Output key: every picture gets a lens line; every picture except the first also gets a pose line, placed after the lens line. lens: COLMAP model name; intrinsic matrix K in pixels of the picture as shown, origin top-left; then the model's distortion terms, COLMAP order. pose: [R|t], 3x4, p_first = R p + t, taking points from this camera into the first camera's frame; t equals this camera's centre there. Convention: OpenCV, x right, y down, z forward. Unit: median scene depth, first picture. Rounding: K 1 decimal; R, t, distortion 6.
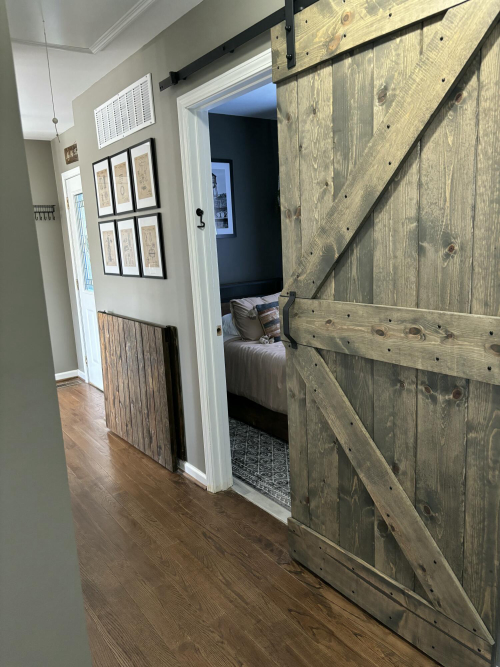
lens RADIAL K [[503.9, 0, 249.4], [0, 503.9, 334.9], [0, 0, 1]] dist [0.053989, -0.037745]
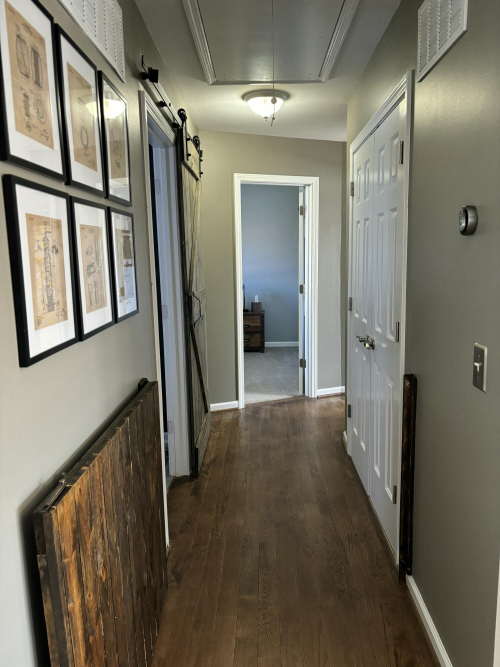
lens RADIAL K [[503.9, 0, 249.8], [0, 503.9, 332.5], [0, 0, 1]] dist [0.053989, -0.037745]
pose [[-0.790812, -0.023197, 0.611620, -0.637716], [0.179432, 0.946590, 0.267904, -0.218441], [-0.585167, 0.321605, -0.744412, 1.301035]]
